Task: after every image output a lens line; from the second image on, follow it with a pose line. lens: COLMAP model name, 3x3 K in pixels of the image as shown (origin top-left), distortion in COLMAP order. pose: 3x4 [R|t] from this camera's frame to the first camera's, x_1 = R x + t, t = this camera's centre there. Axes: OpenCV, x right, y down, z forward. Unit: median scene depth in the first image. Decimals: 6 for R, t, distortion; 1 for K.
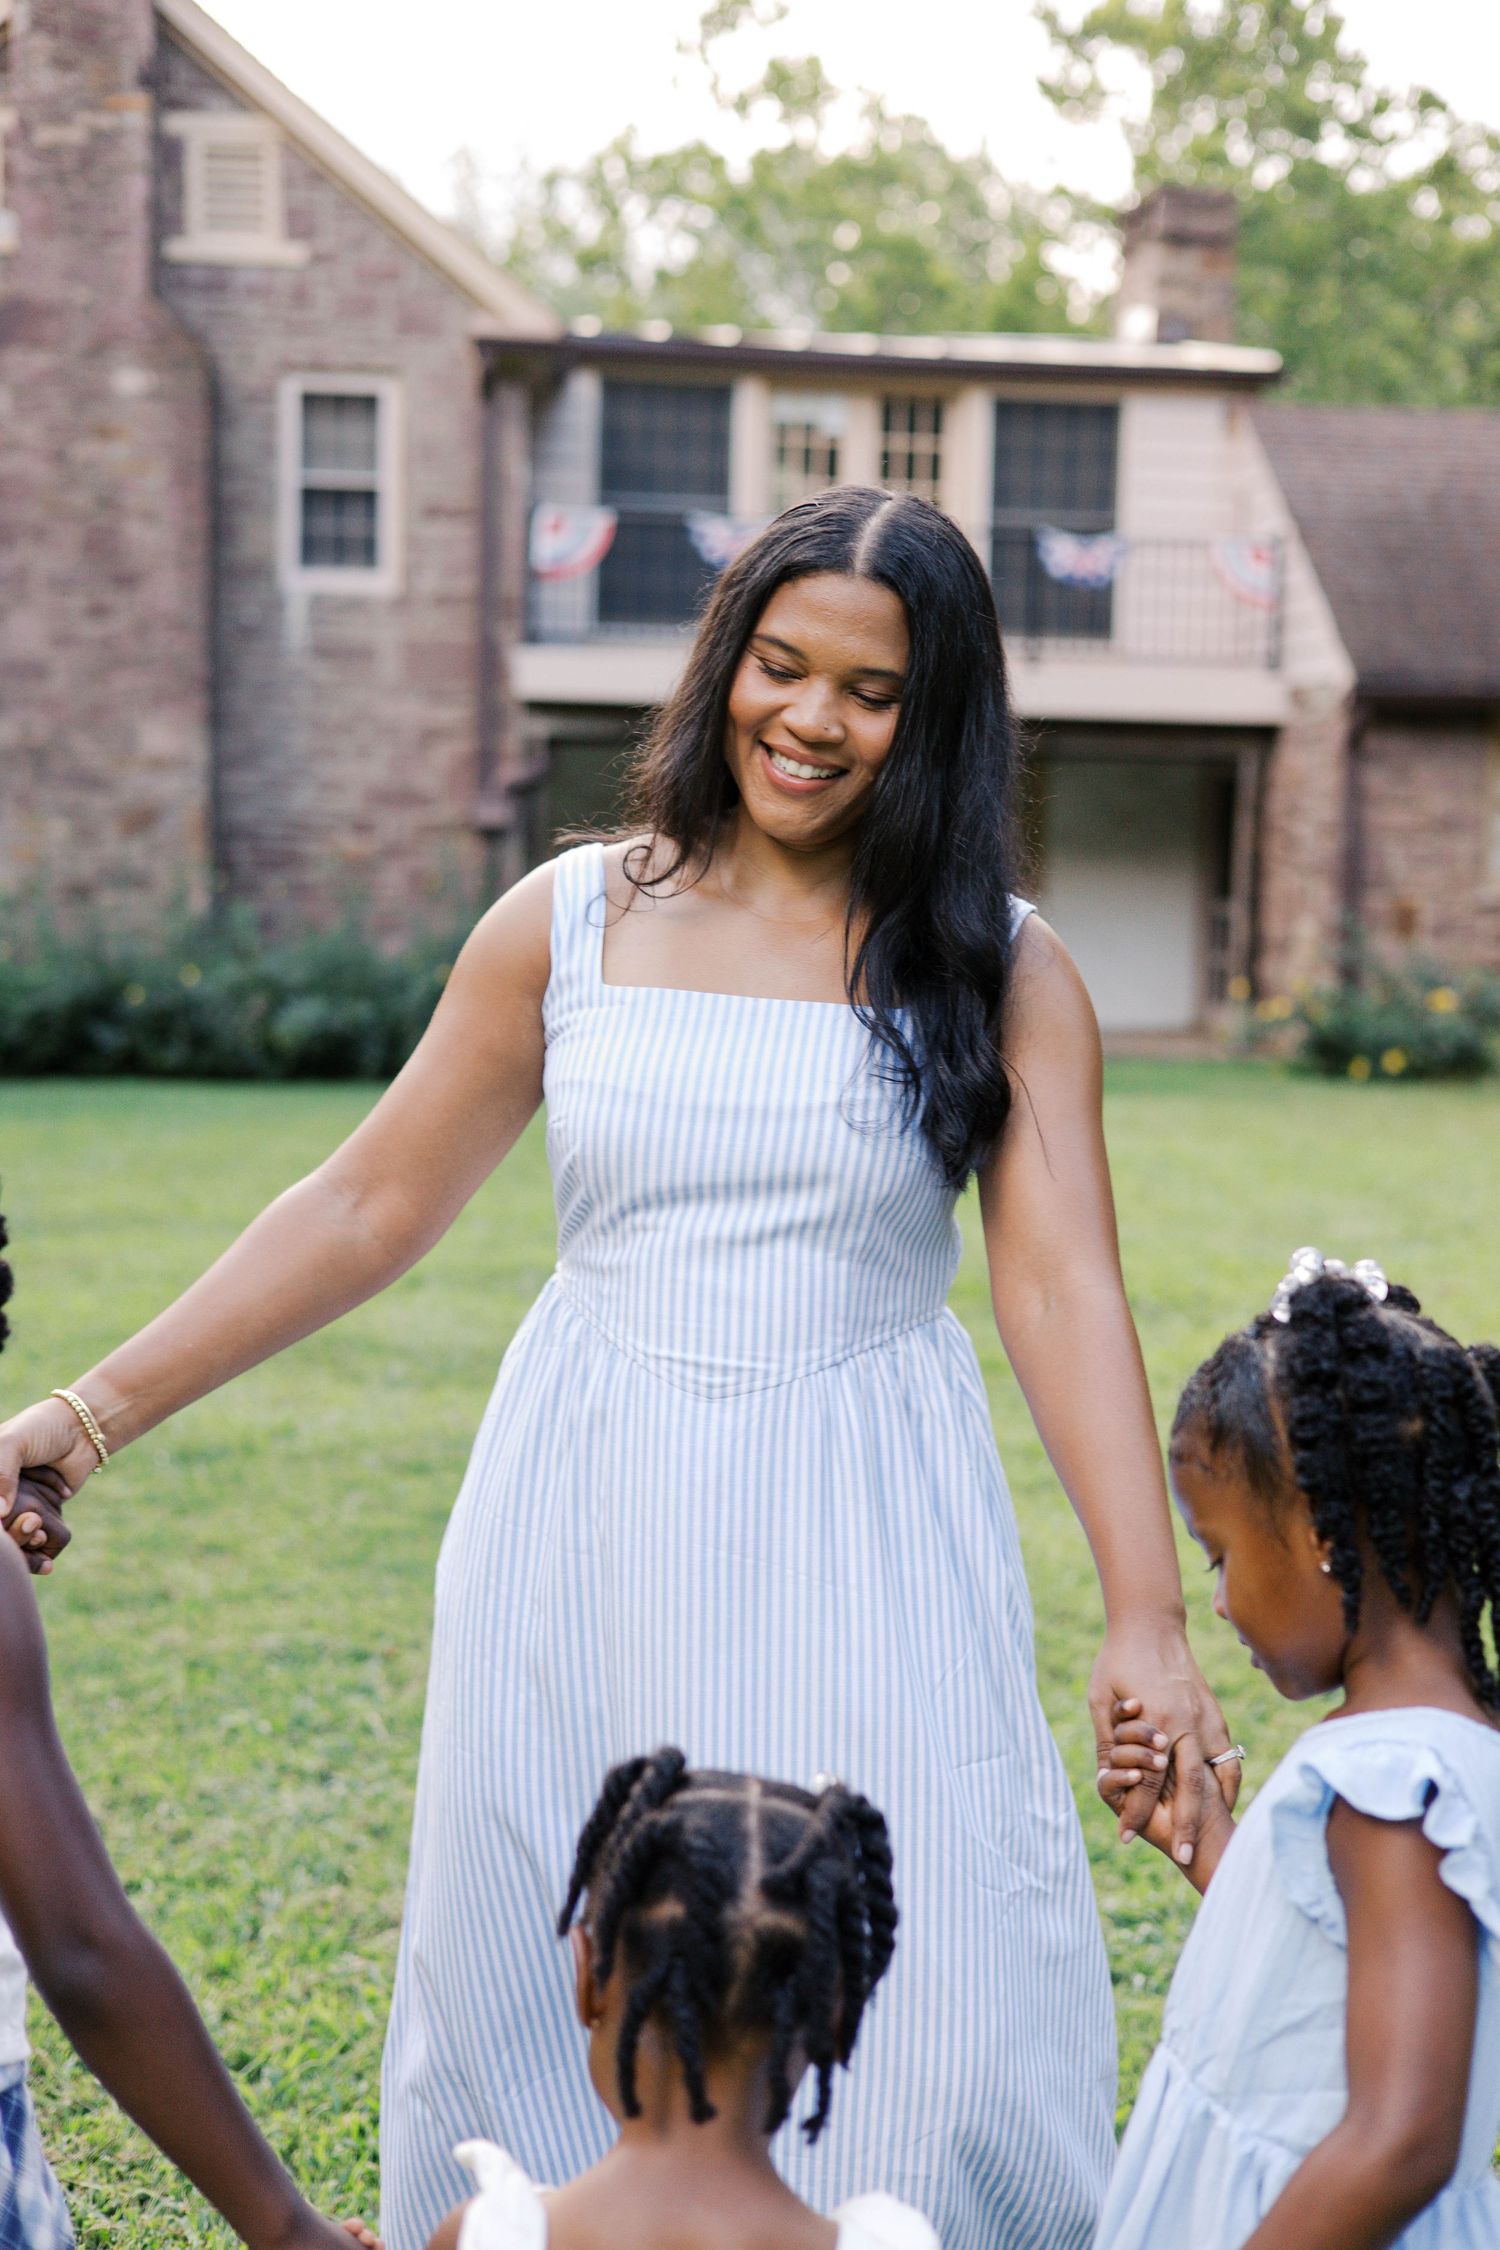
lens RADIAL K [[3162.8, 0, 756.3], [0, 3162.8, 1139.4], [0, 0, 1]] dist [0.005734, 0.110511]
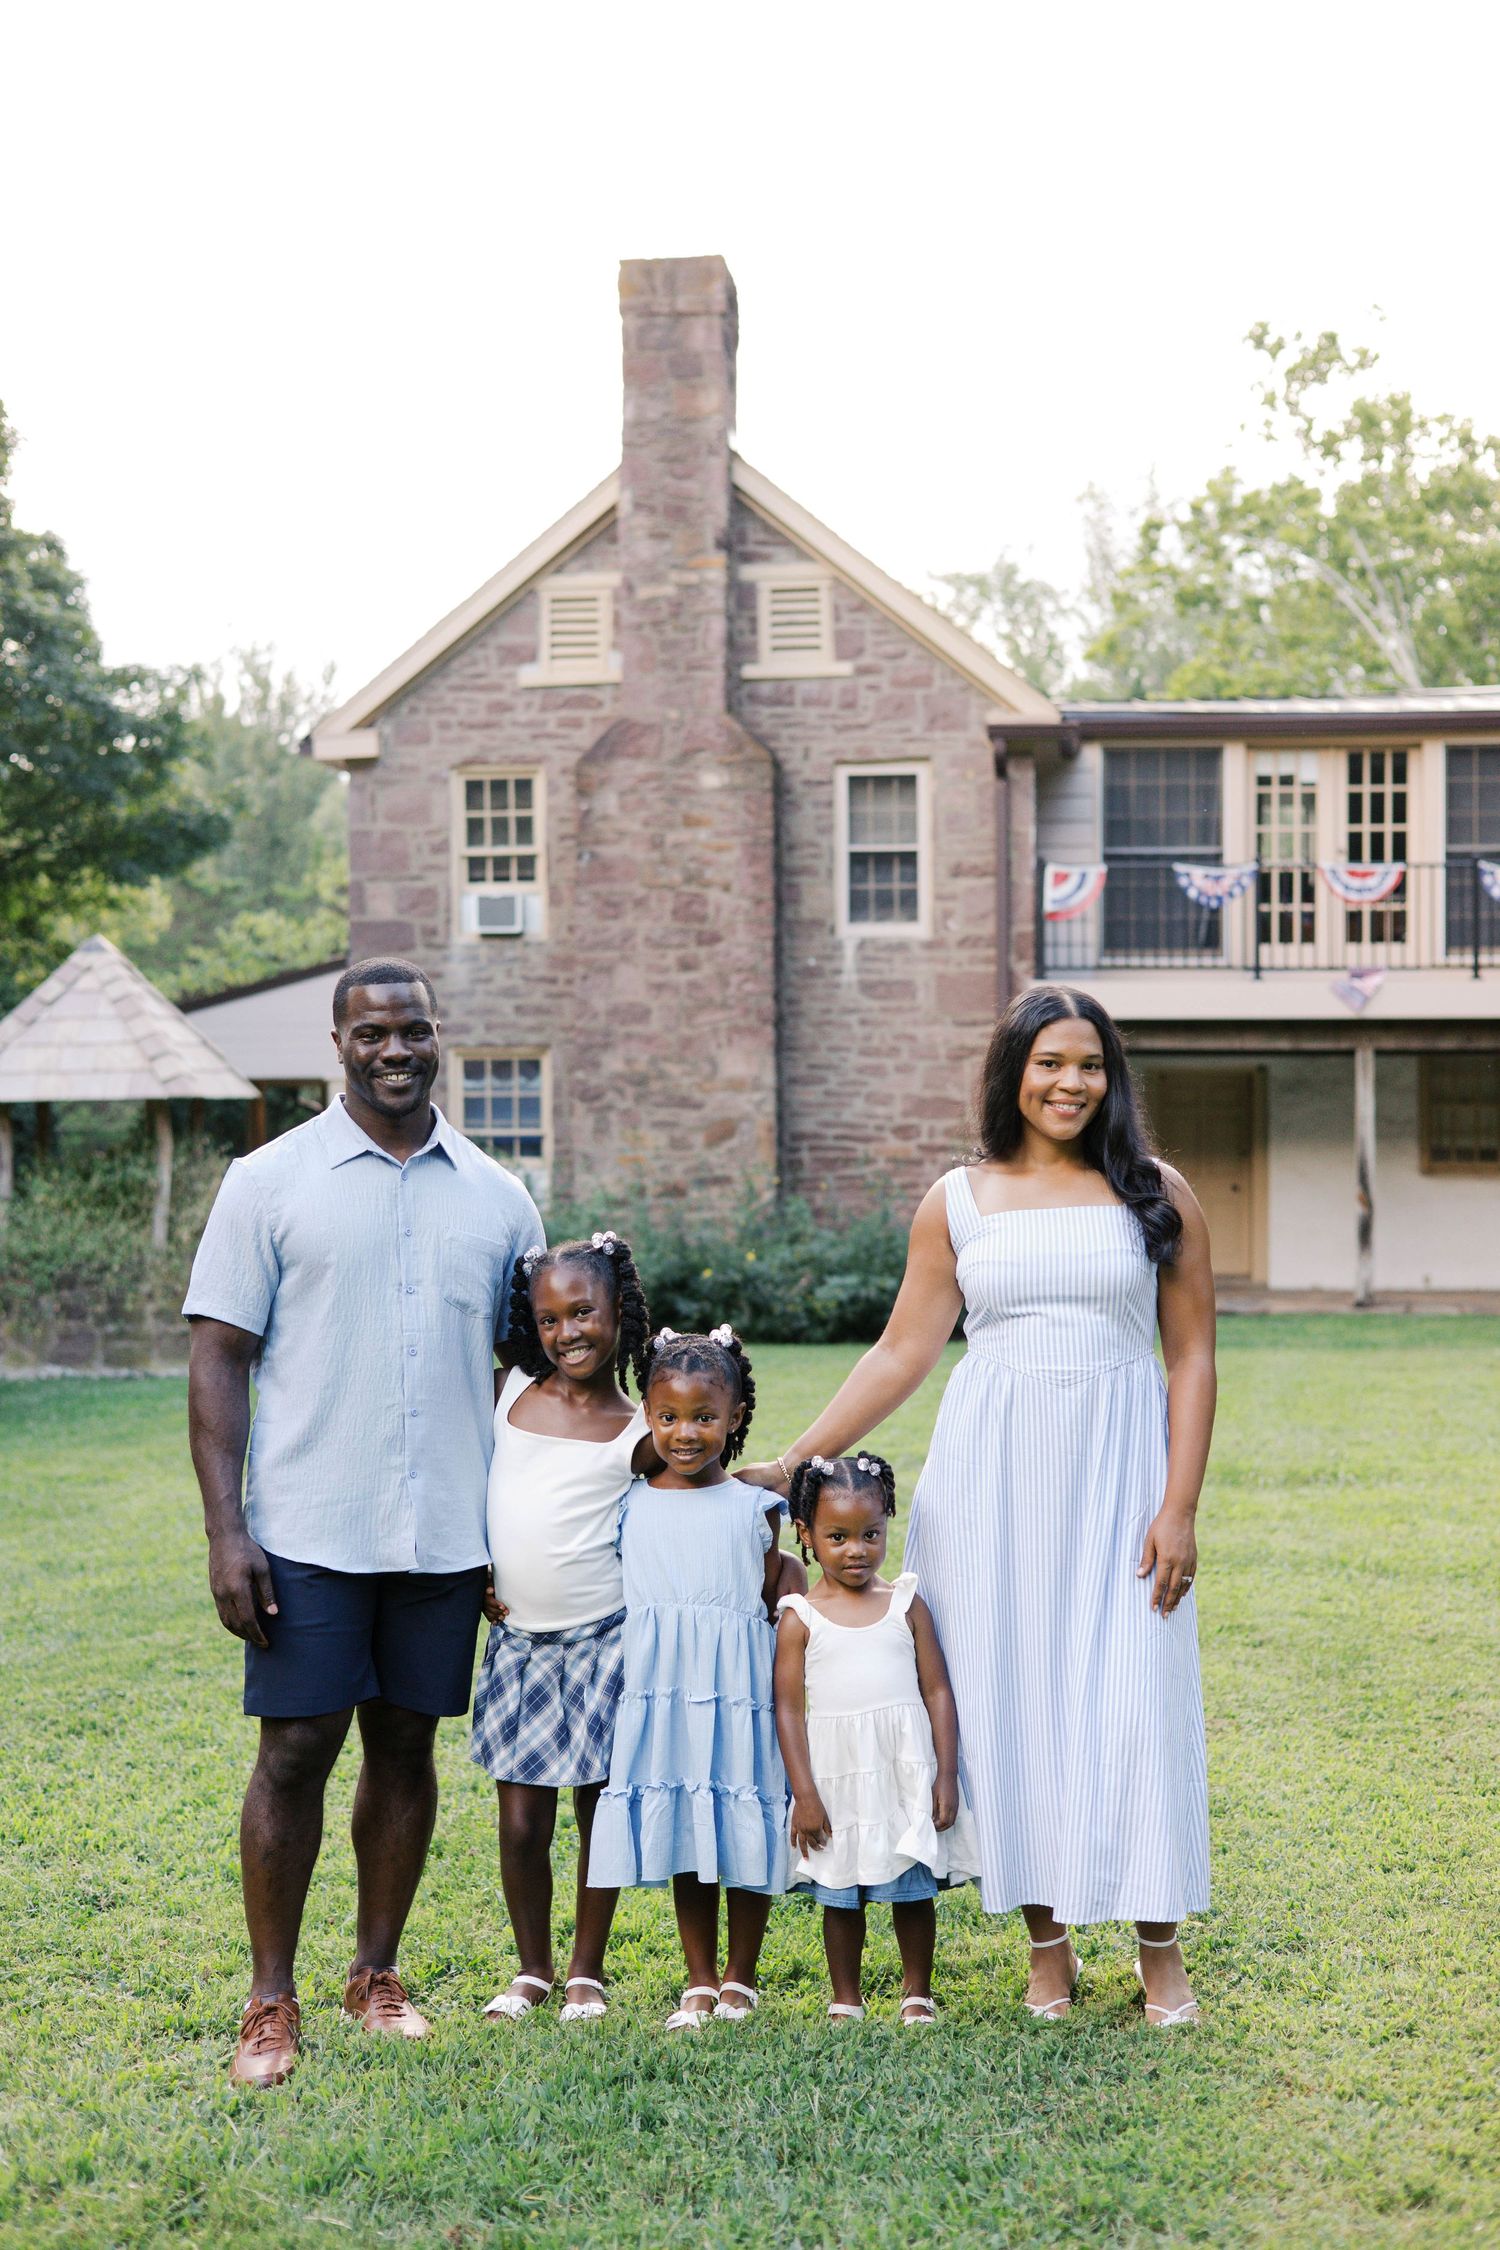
lens RADIAL K [[3162.8, 0, 756.3], [0, 3162.8, 1139.4], [0, 0, 1]] dist [0.005734, 0.110511]
pose [[0.976514, -0.027007, -0.213752, 0.076697], [0.007489, 0.995768, -0.091599, 0.013830], [0.215322, 0.087847, 0.972584, -0.179491]]
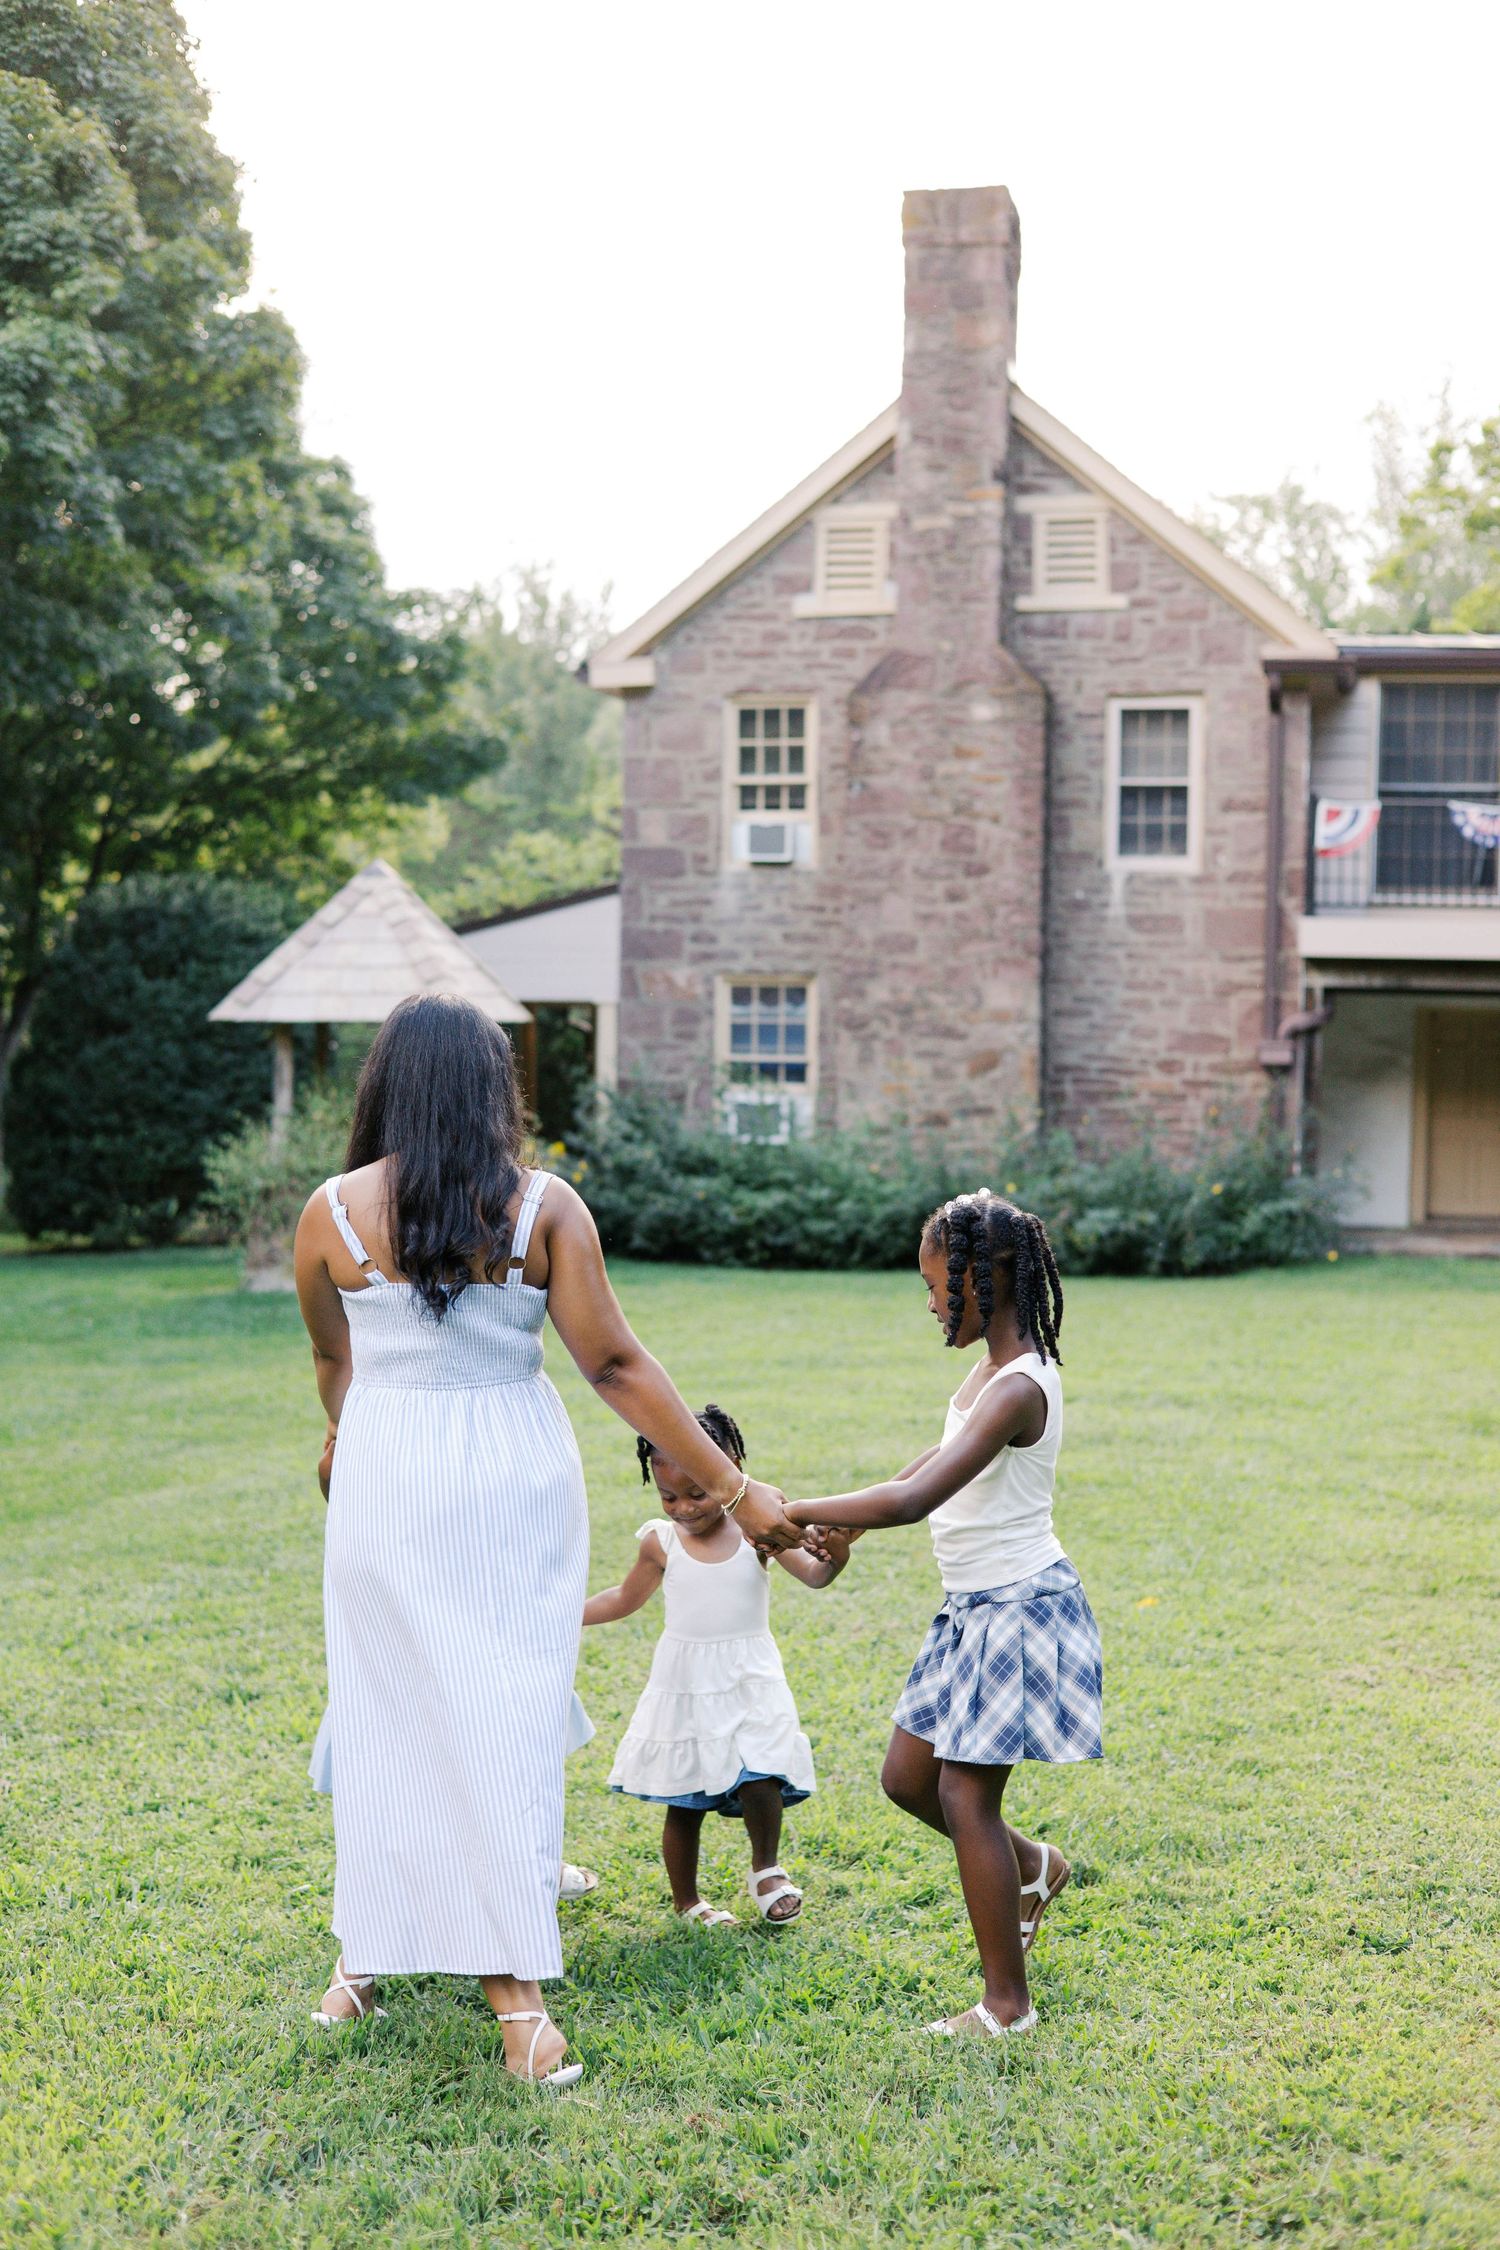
lens RADIAL K [[3171.9, 0, 735.8], [0, 3171.9, 1121.6], [0, 0, 1]] dist [0.006472, 0.129430]
pose [[0.953501, -0.000757, -0.301388, 0.081244], [-0.021739, 0.997219, -0.071282, 0.011696], [0.300604, 0.074519, 0.950833, -0.192660]]
